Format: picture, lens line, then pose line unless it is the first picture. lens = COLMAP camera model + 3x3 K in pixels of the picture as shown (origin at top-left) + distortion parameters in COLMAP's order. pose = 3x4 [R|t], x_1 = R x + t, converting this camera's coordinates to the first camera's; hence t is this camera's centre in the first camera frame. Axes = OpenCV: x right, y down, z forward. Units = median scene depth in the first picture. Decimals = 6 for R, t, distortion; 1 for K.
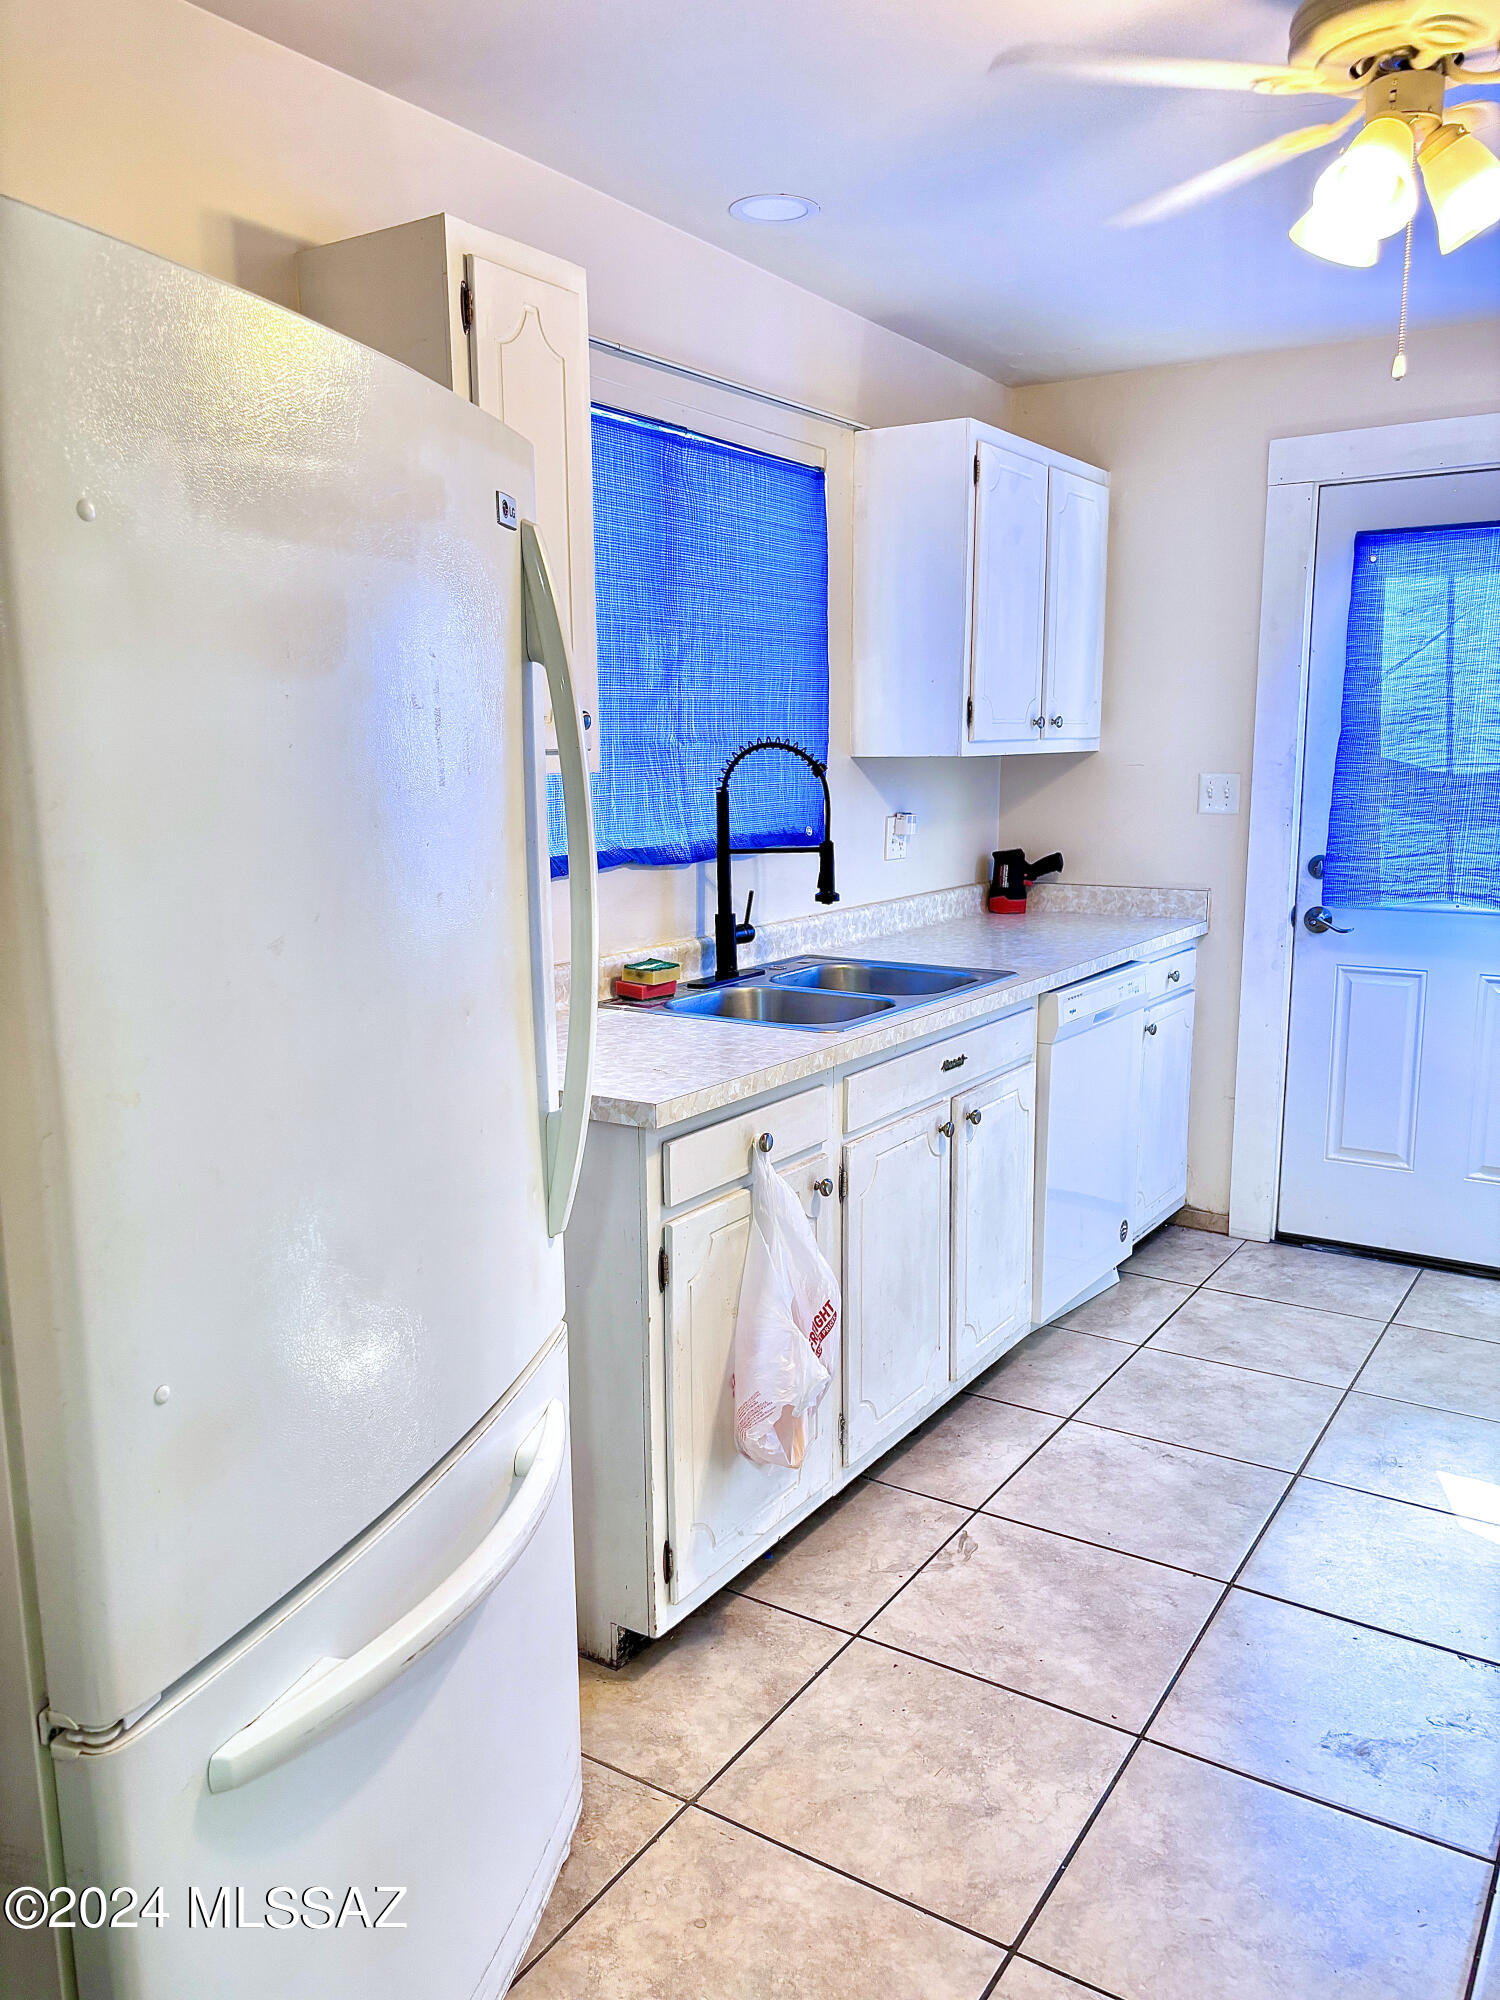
lens RADIAL K [[1509.4, 0, 750.0], [0, 1509.4, 1000.0], [0, 0, 1]] dist [0.009142, 0.003947]
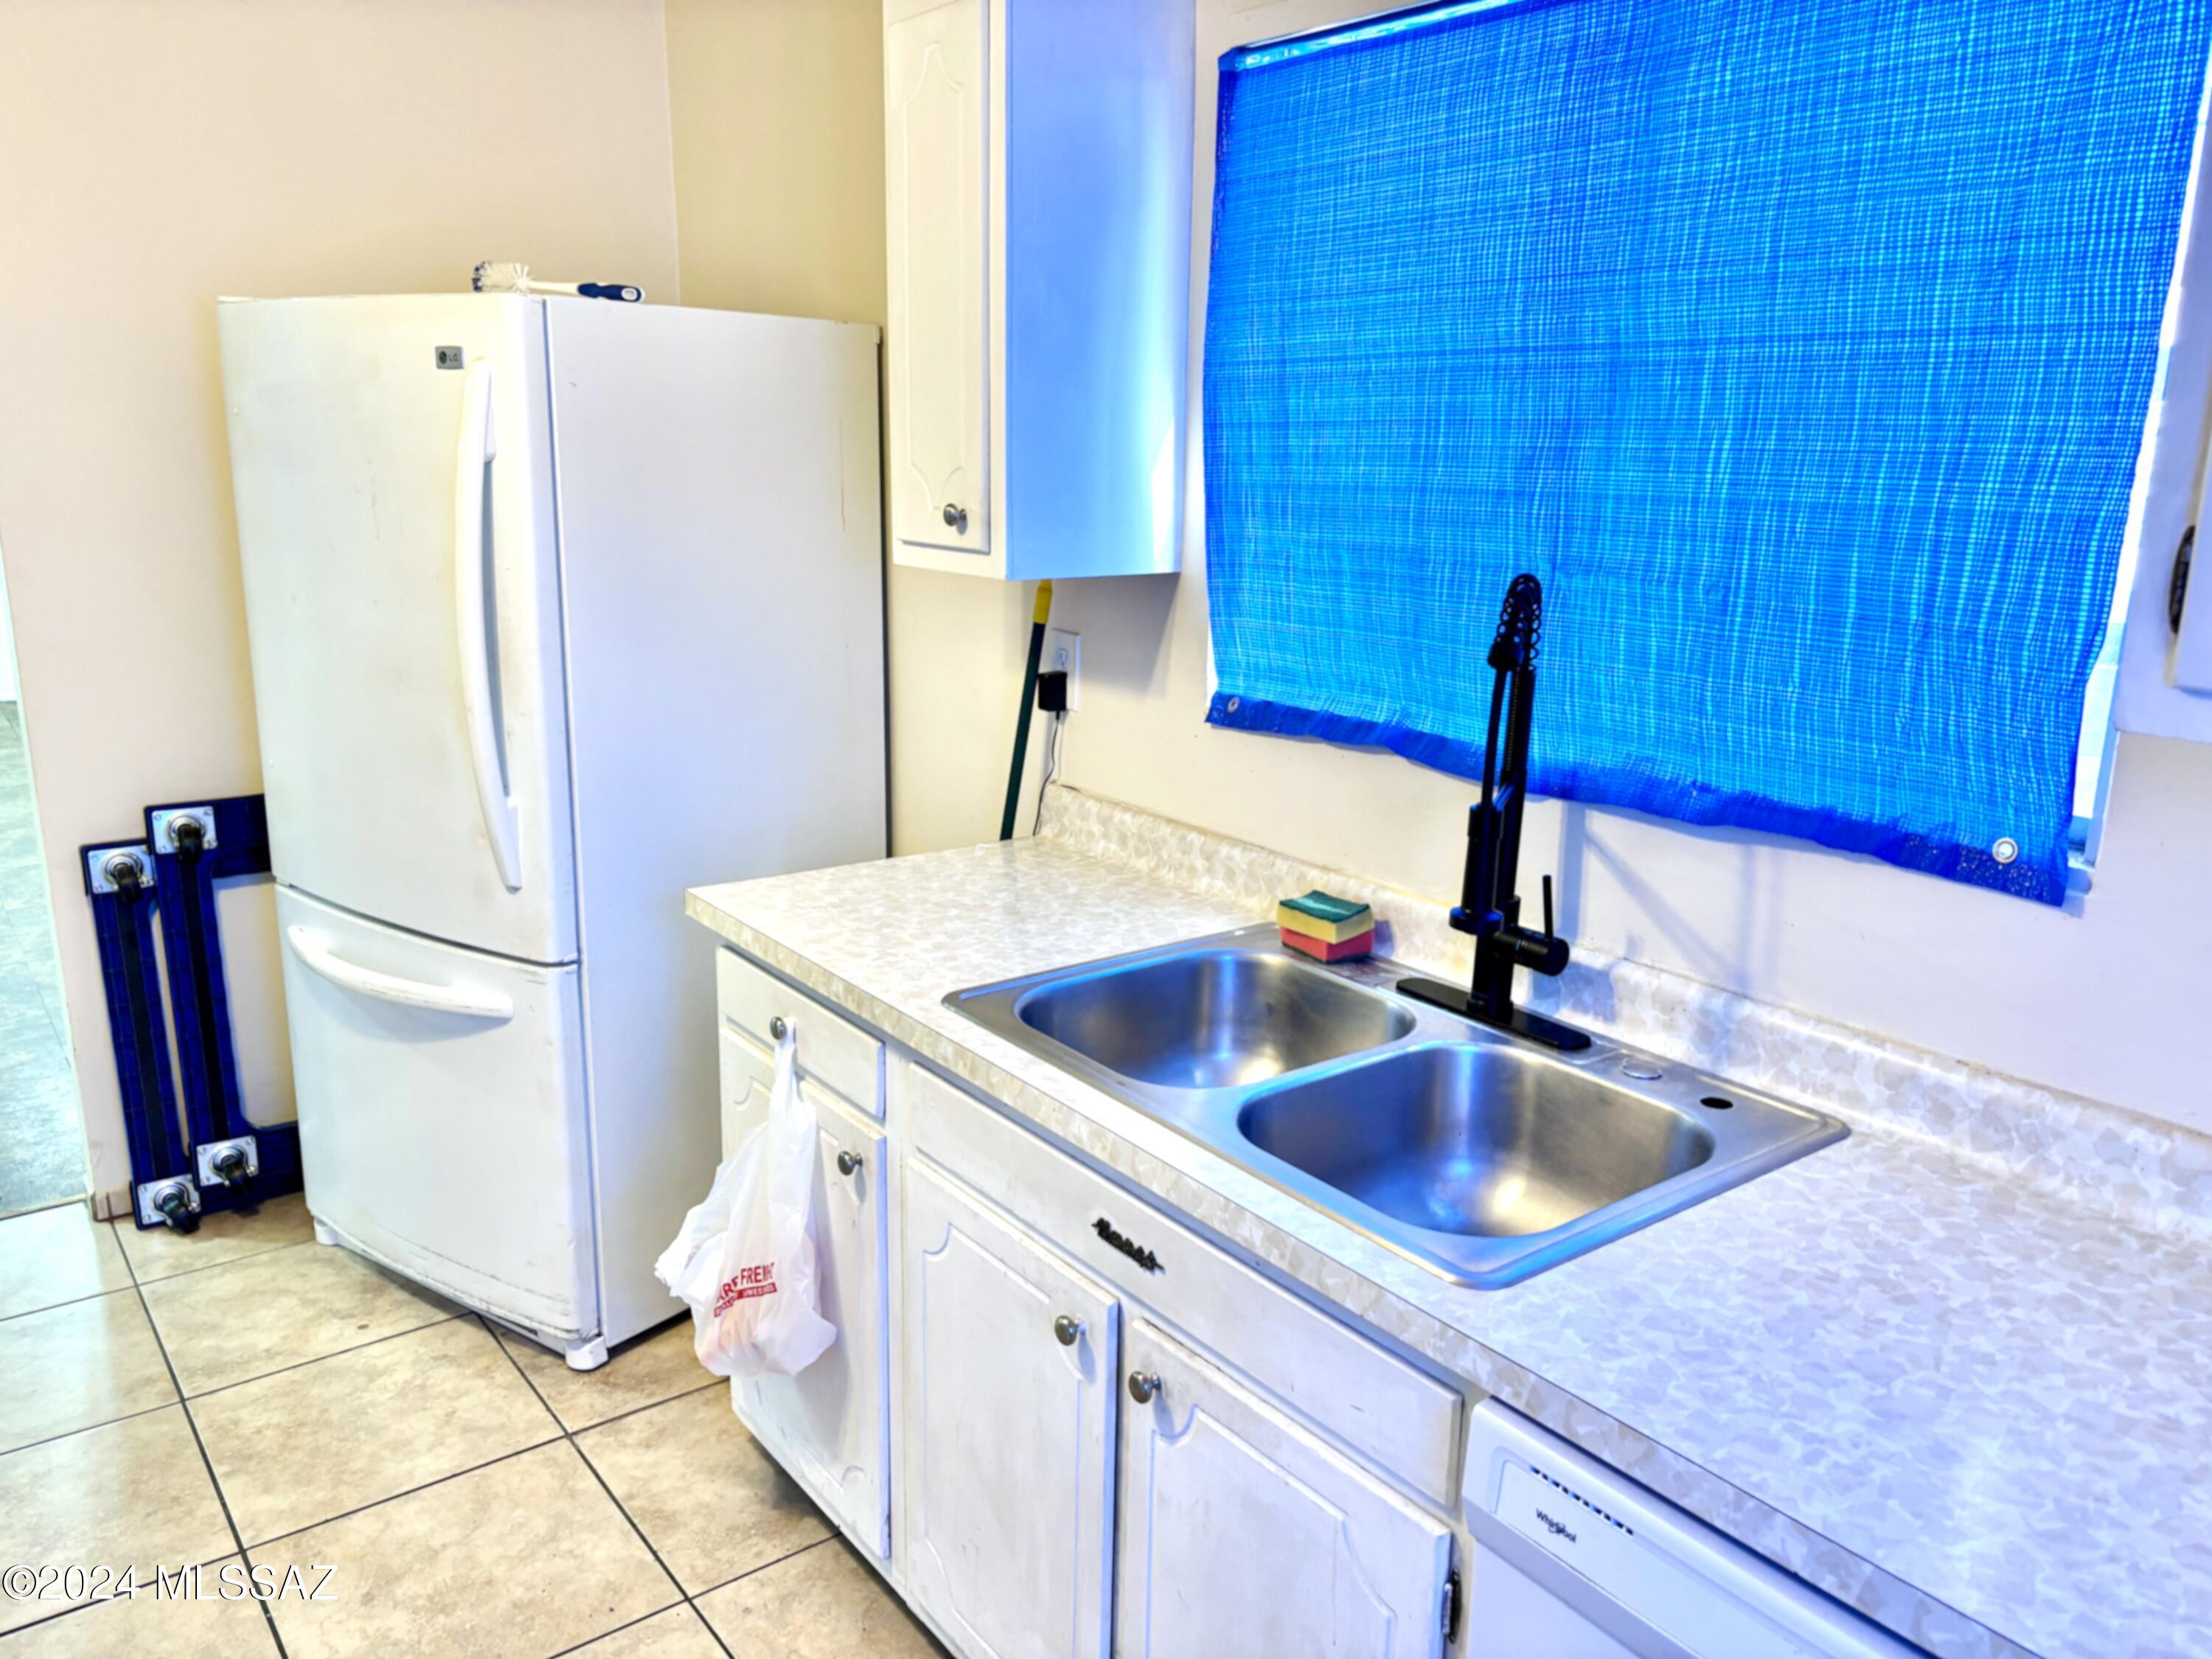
lens RADIAL K [[1669.4, 0, 1106.0], [0, 1669.4, 829.5], [0, 0, 1]] dist [0.009142, 0.003947]
pose [[-0.345891, 0.220837, -0.911916, 0.570804], [-0.172889, 0.940264, 0.293279, -0.230265], [0.922209, 0.259102, -0.287049, 1.044692]]
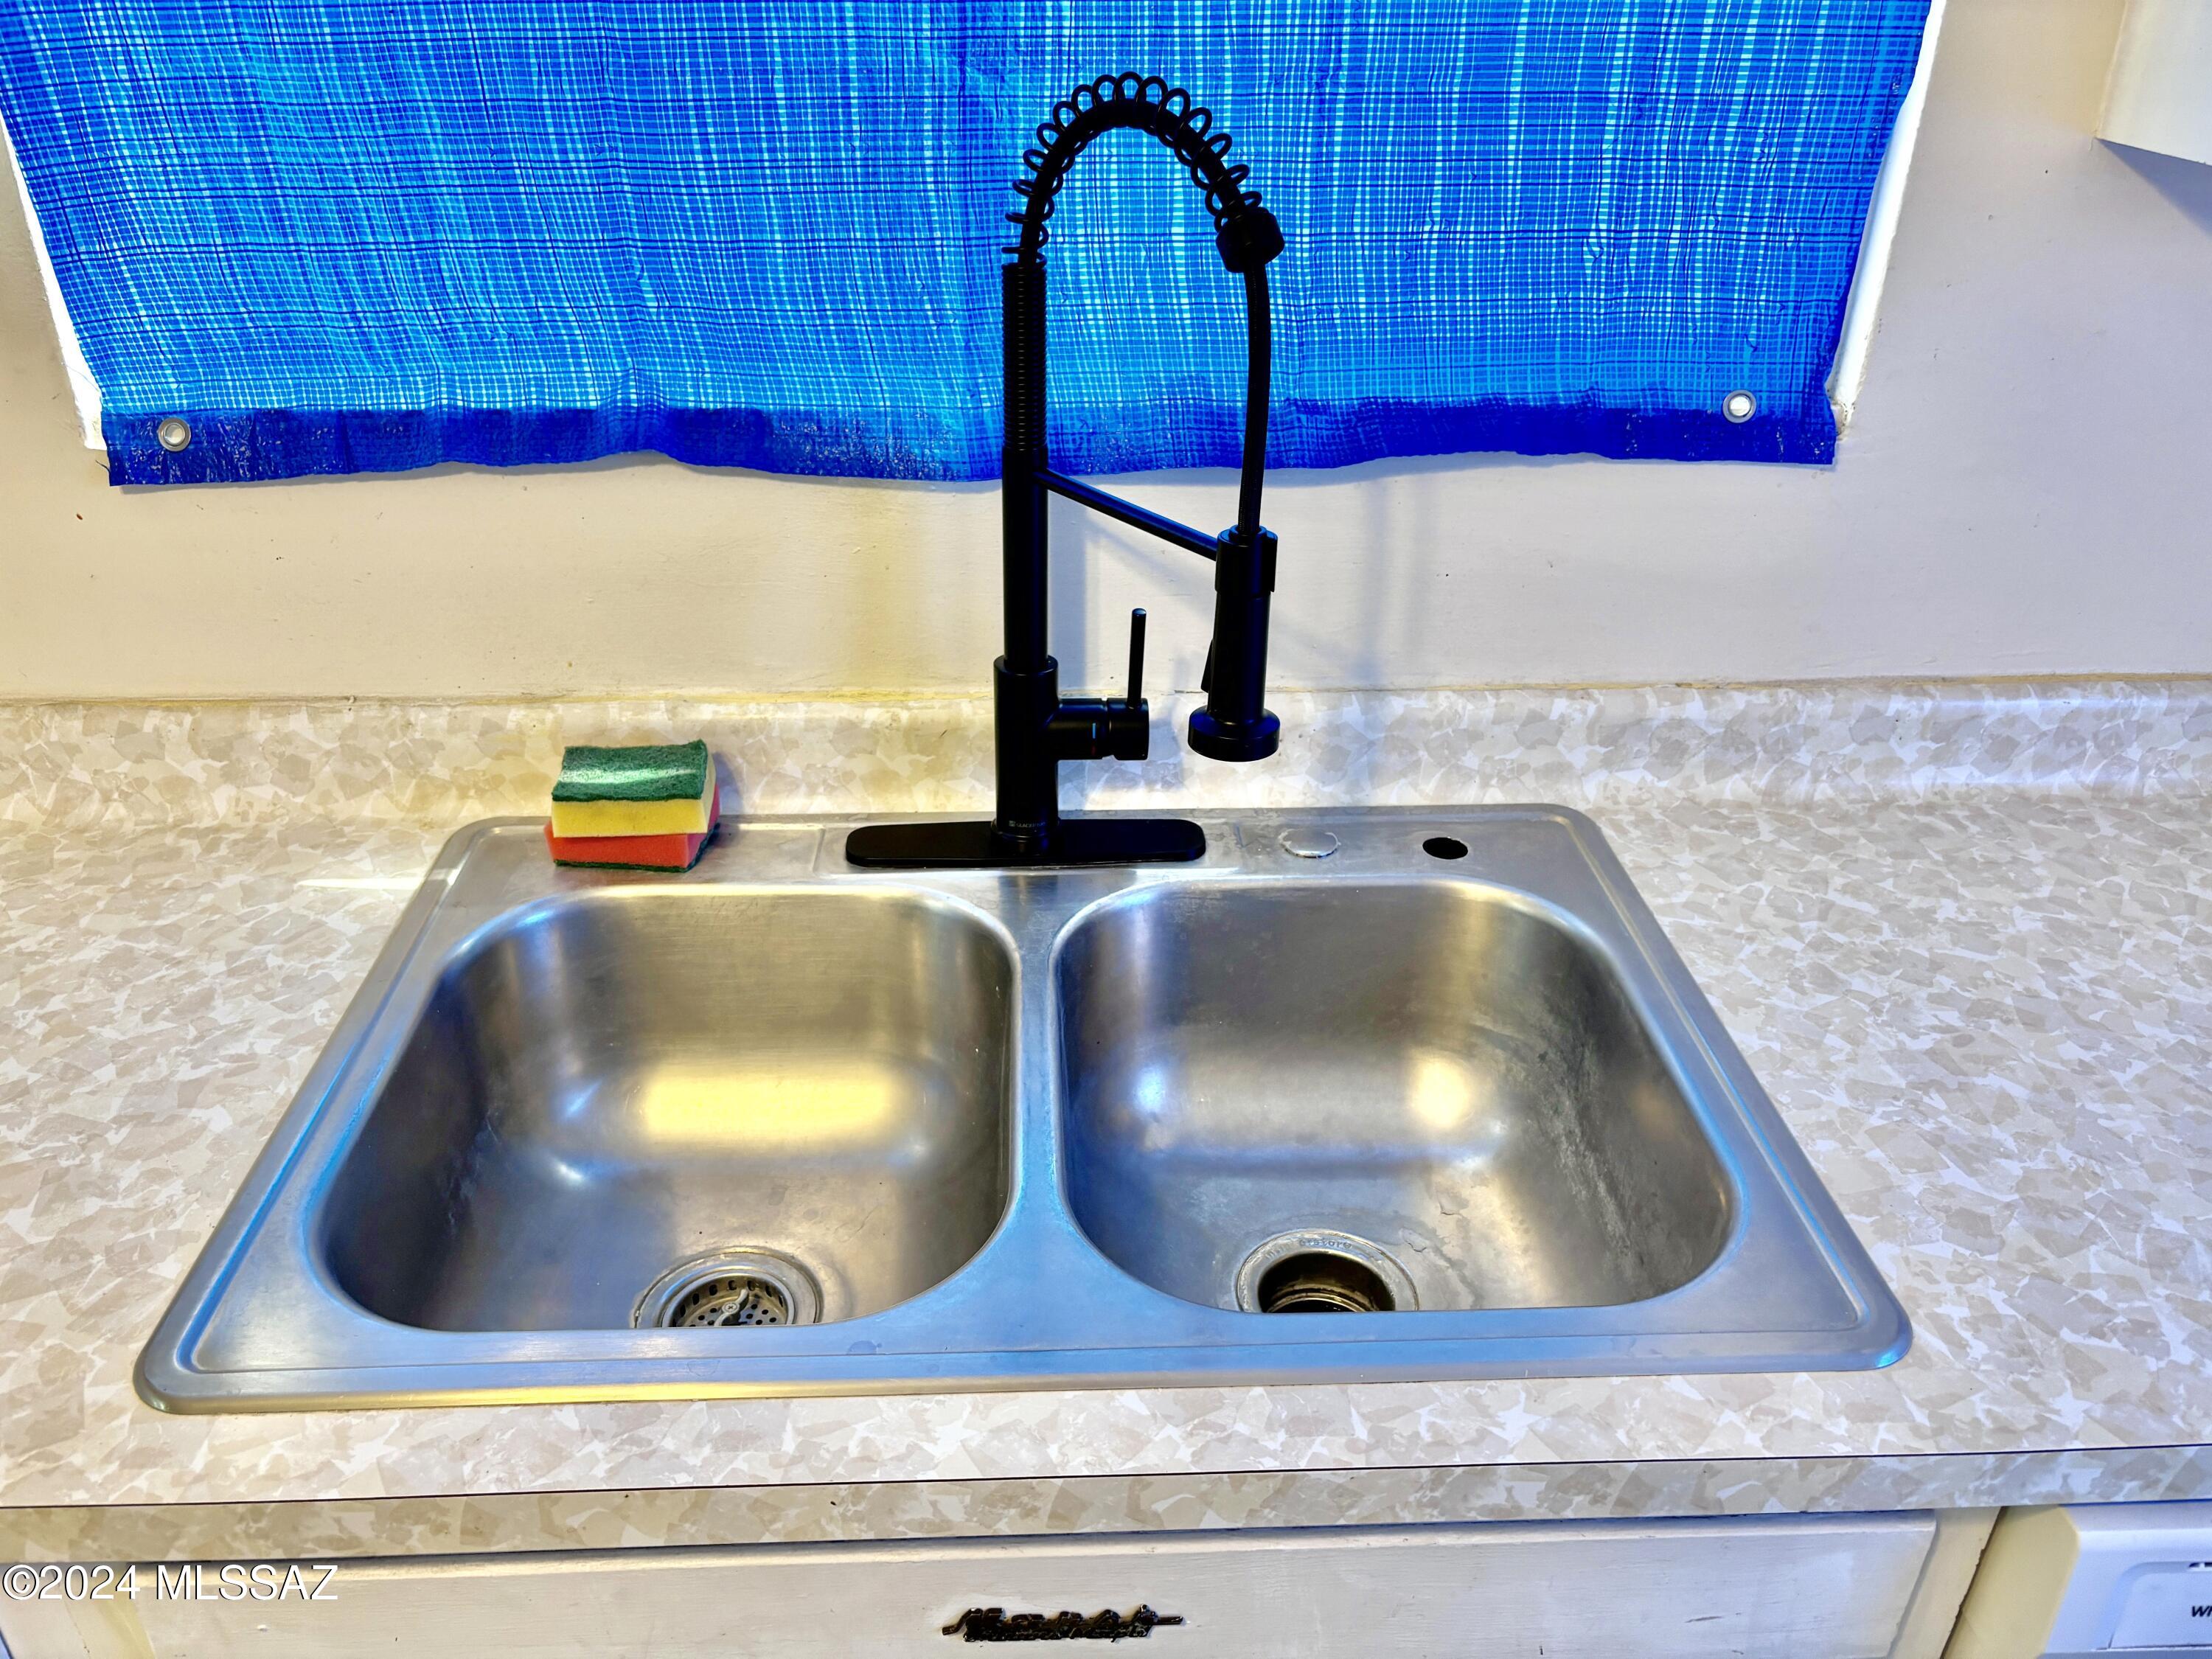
lens RADIAL K [[1696.9, 0, 1106.0], [0, 1696.9, 829.5], [0, 0, 1]] dist [0.069771, -0.091312]
pose [[0.582238, 0.397569, -0.709181, 0.265710], [-0.150165, 0.909861, 0.386785, -0.167909], [0.799030, -0.118707, 0.589457, 0.804406]]
